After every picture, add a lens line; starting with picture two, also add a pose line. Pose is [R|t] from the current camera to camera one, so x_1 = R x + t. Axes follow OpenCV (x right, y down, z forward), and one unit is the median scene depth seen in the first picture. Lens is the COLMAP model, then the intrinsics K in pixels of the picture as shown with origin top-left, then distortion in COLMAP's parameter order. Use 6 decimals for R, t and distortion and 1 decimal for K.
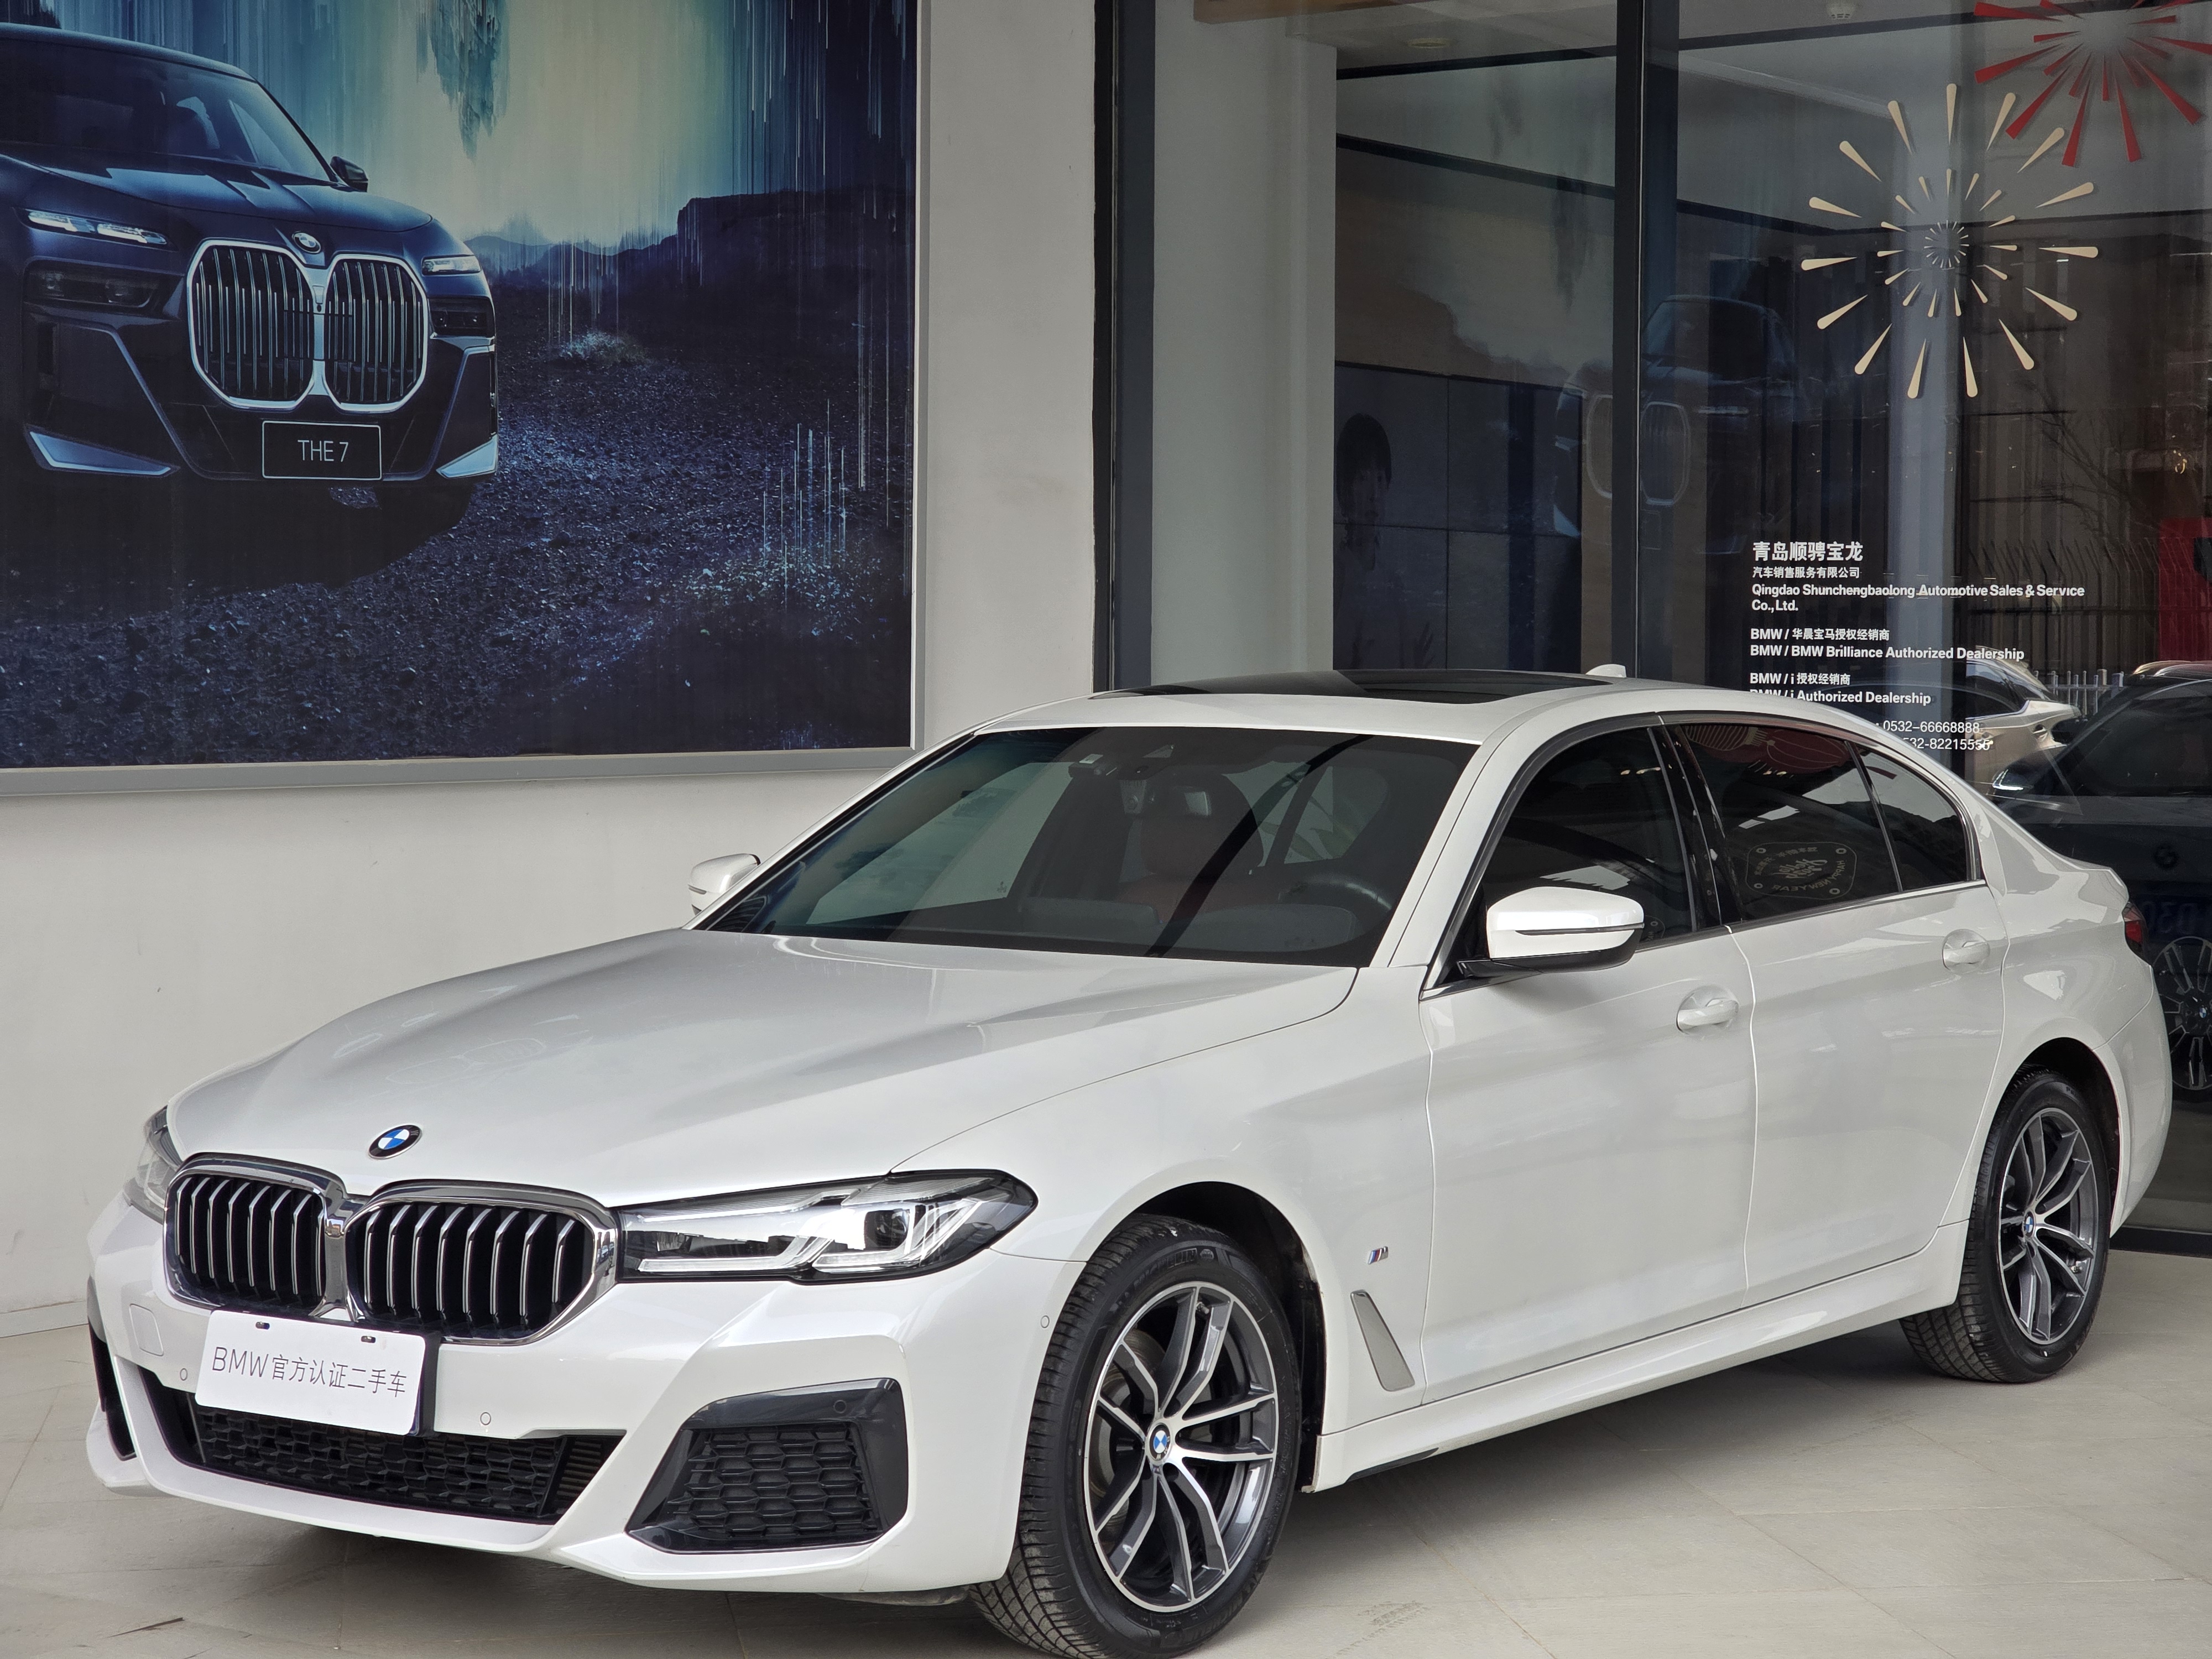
lens RADIAL K [[4431.4, 0, 1215.5], [0, 4431.4, 980.2], [0, 0, 1]] dist [0.046263, -0.321841]
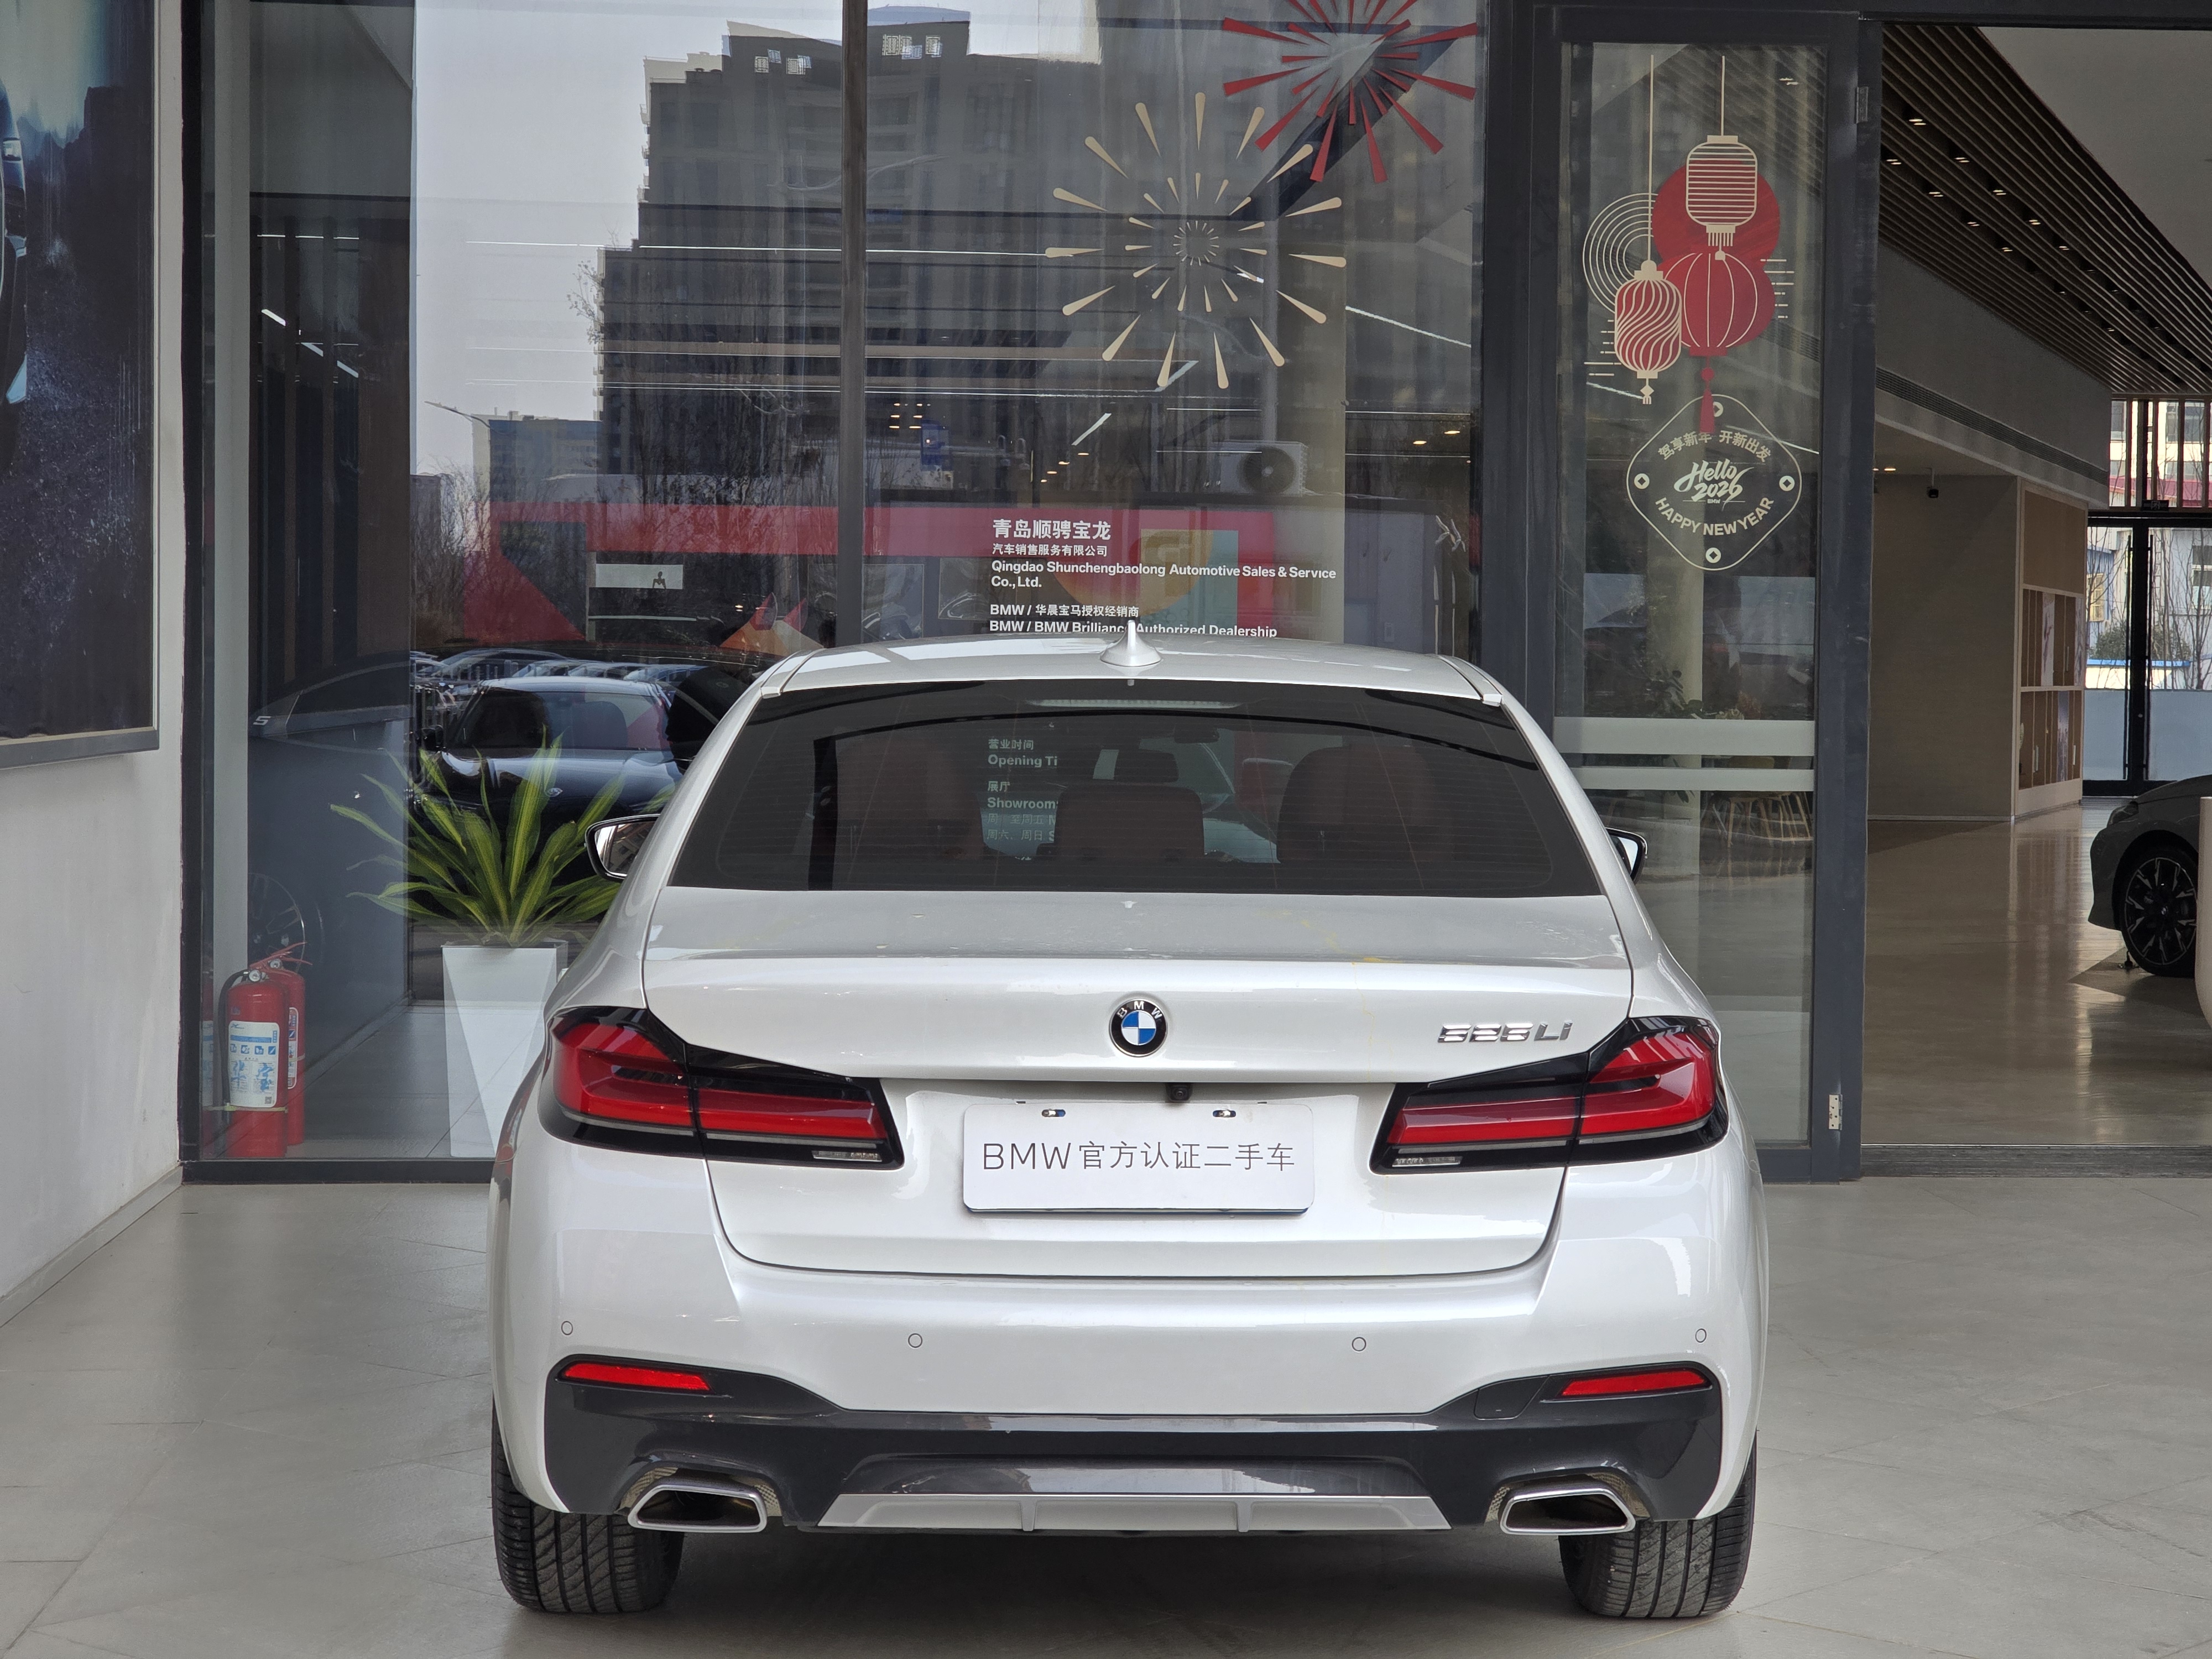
lens RADIAL K [[4451.9, 0, 1106.0], [0, 4451.9, 829.5], [0, 0, 1]] dist [-0.578939, 8.132214]
pose [[0.771086, -0.021477, 0.636369, -0.549558], [0.039880, 0.999098, -0.014603, -0.013556], [-0.635481, 0.036638, 0.771247, 0.226404]]
